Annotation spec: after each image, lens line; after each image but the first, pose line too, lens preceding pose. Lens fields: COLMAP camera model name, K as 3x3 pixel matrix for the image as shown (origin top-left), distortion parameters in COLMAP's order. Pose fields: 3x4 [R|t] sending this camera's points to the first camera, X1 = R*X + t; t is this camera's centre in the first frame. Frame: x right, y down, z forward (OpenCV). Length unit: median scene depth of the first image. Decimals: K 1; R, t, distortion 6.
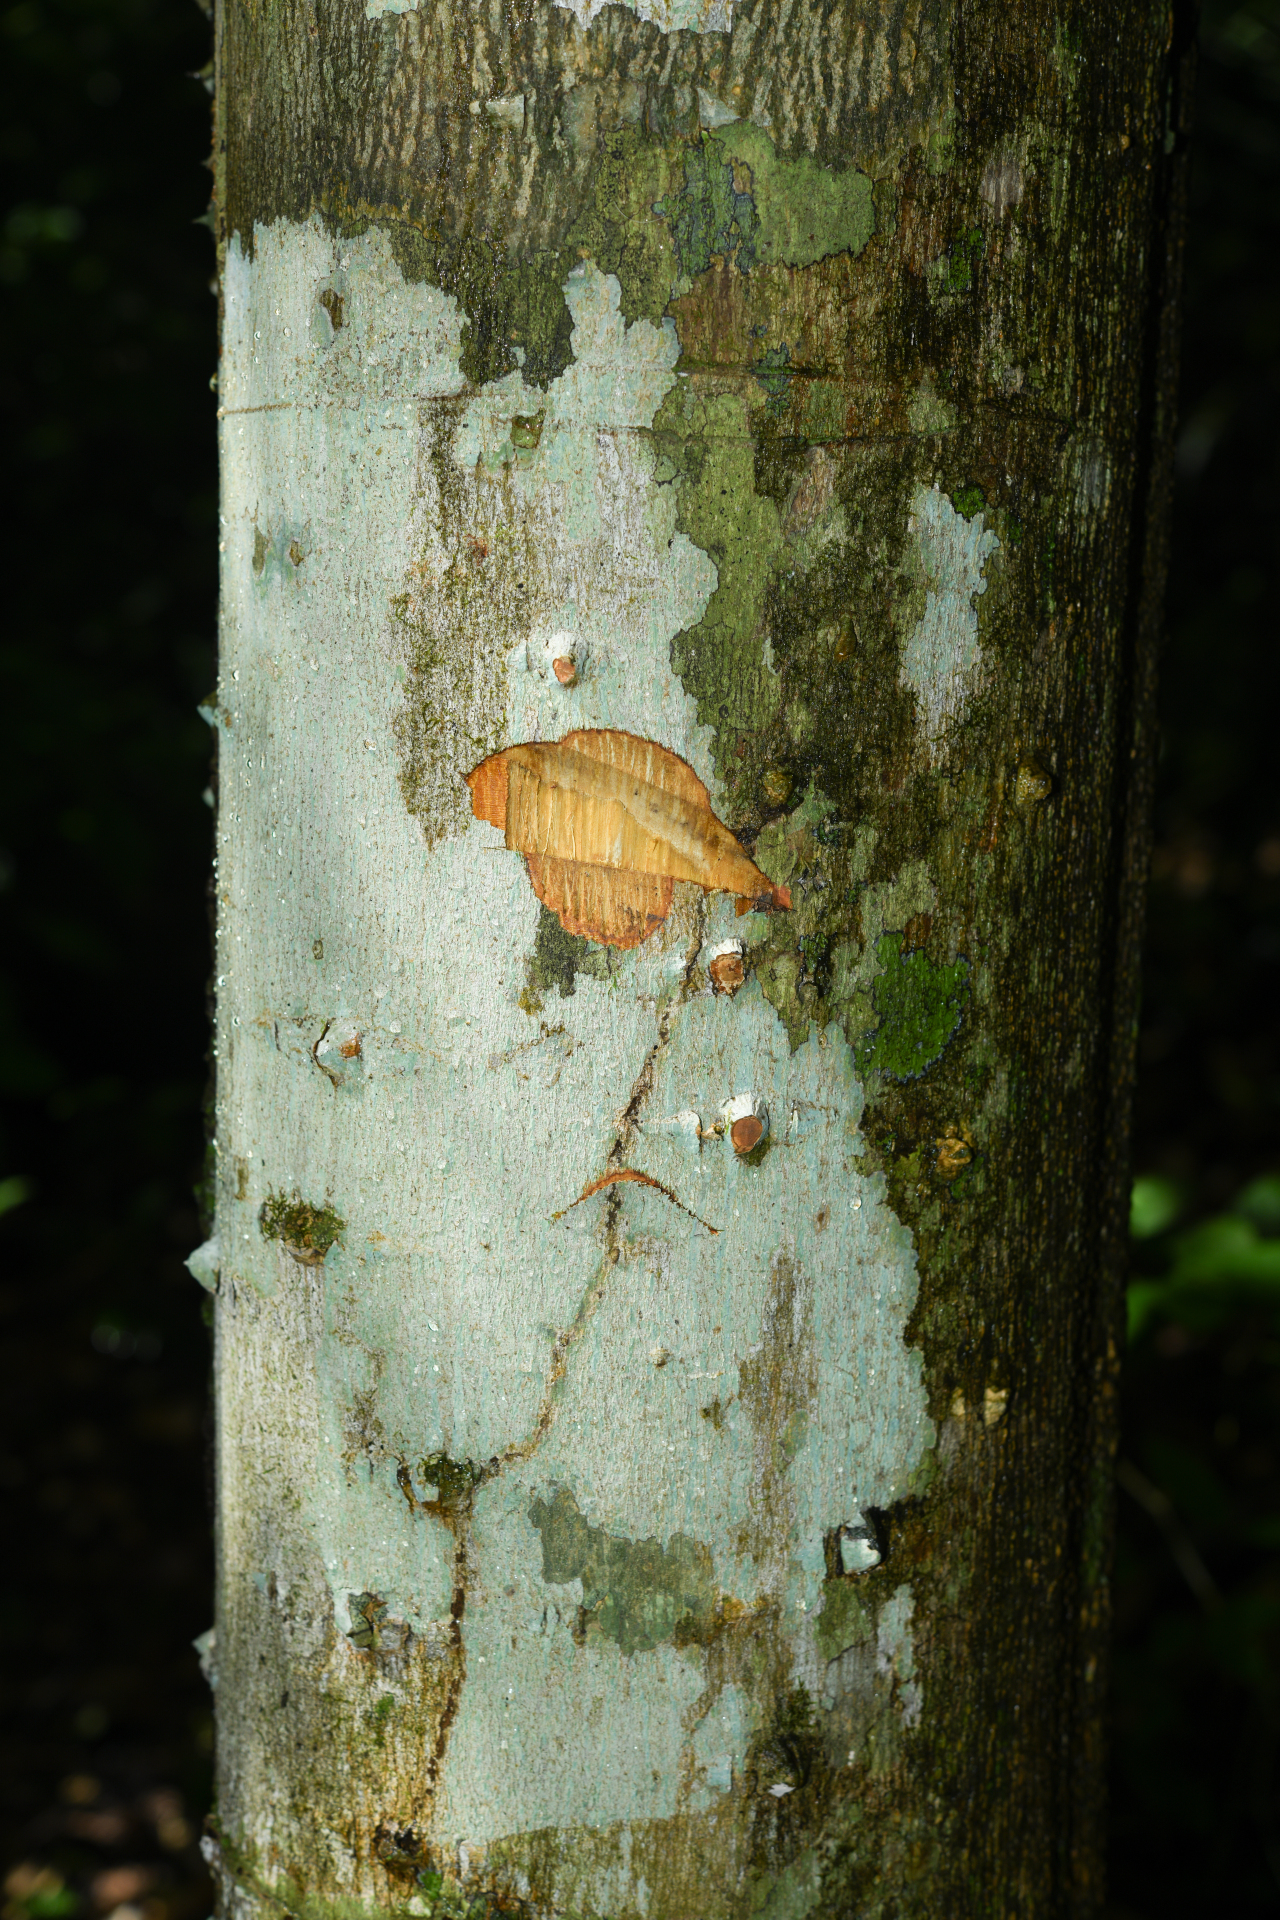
lens RADIAL K [[3254.7, 0, 640.0], [0, 3254.7, 960.0], [0, 0, 1]] dist [0.005838, 0.248641]
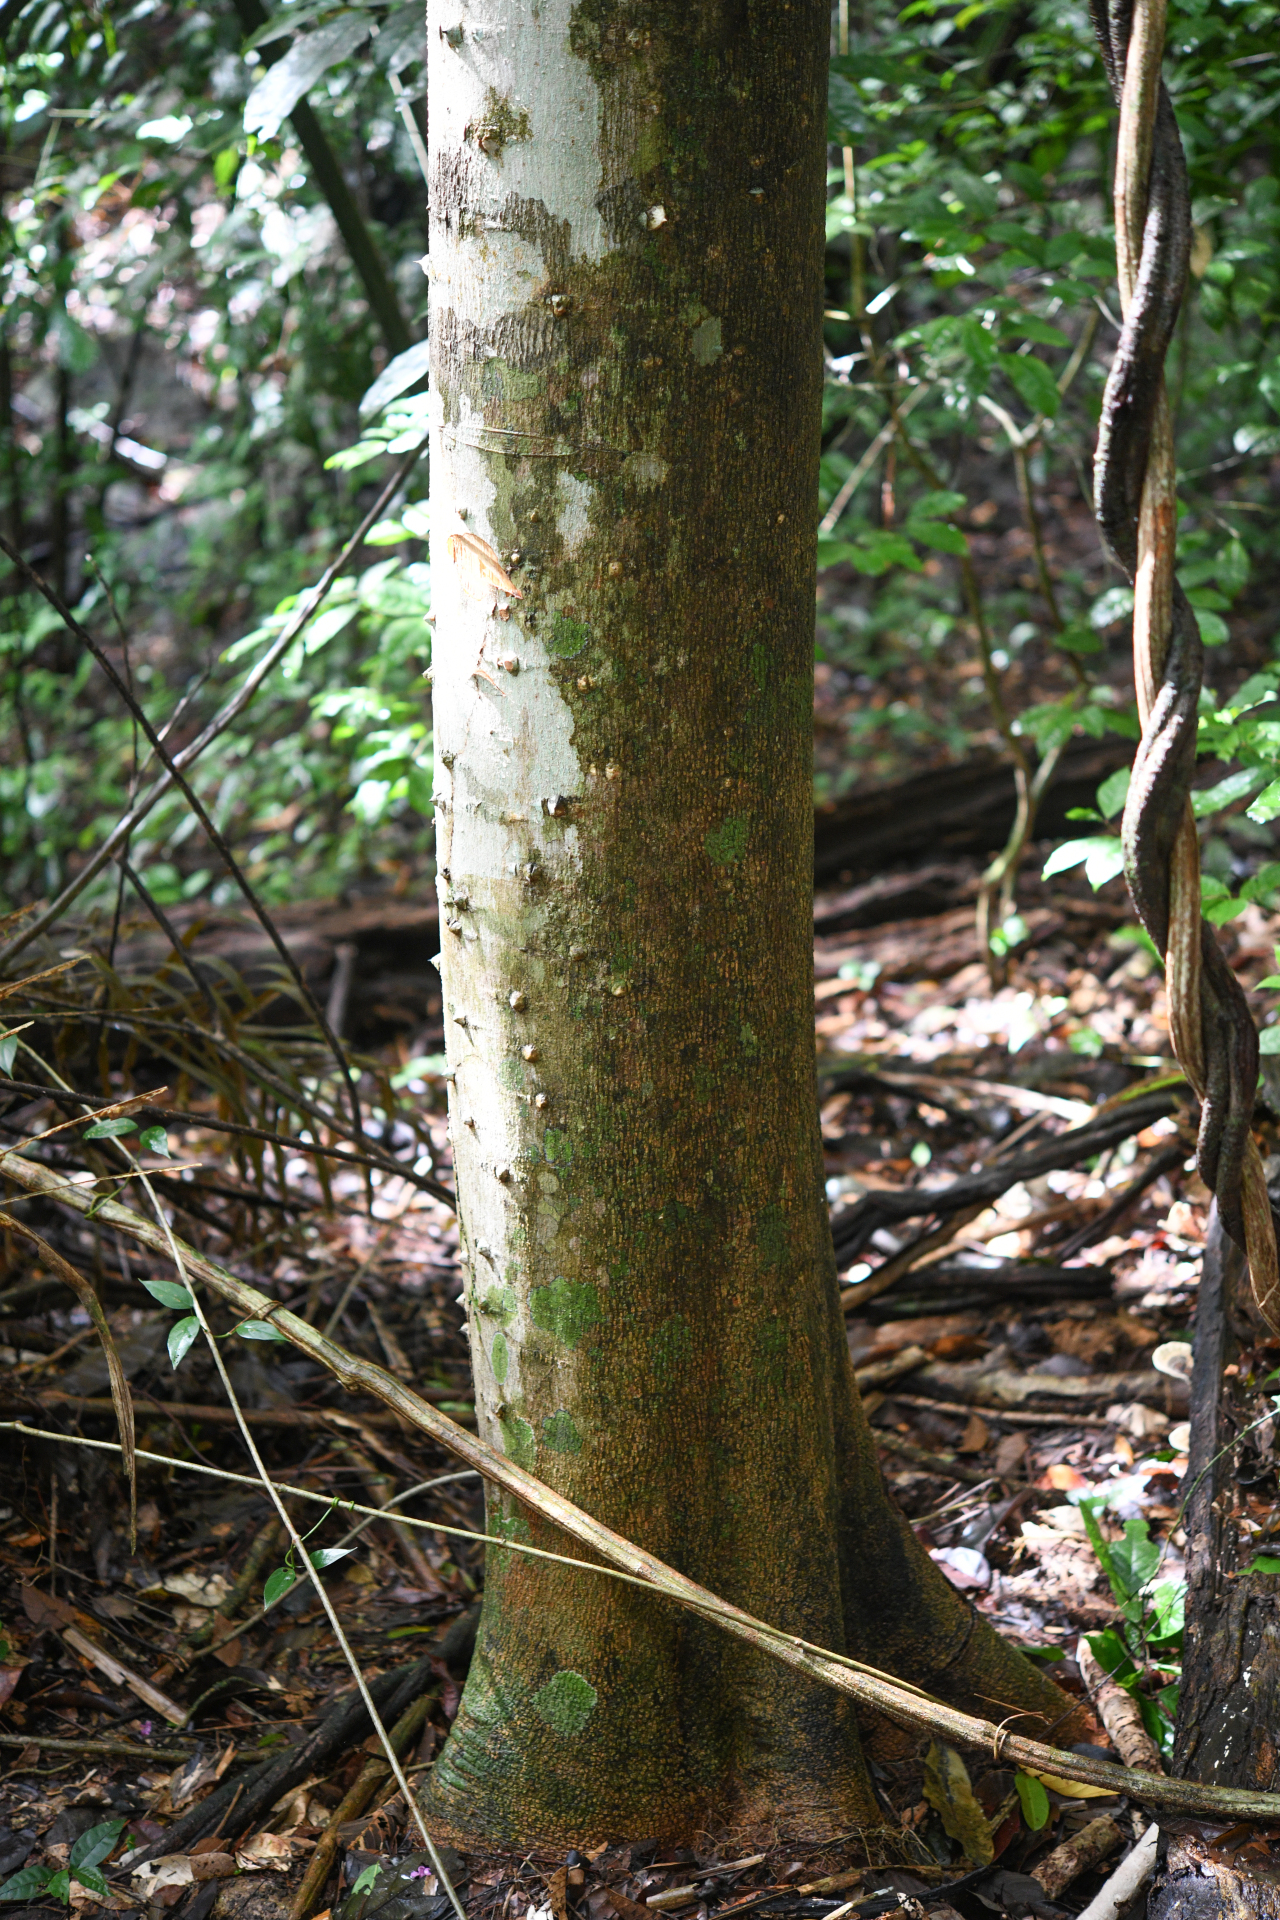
lens RADIAL K [[3254.7, 0, 640.0], [0, 3254.7, 960.0], [0, 0, 1]] dist [0.005838, 0.248641]
pose [[0.750693, 0.232098, -0.618539, 2.163126], [-0.122794, 0.968961, 0.214559, -0.366125], [0.649139, -0.085115, 0.755893, -1.344493]]
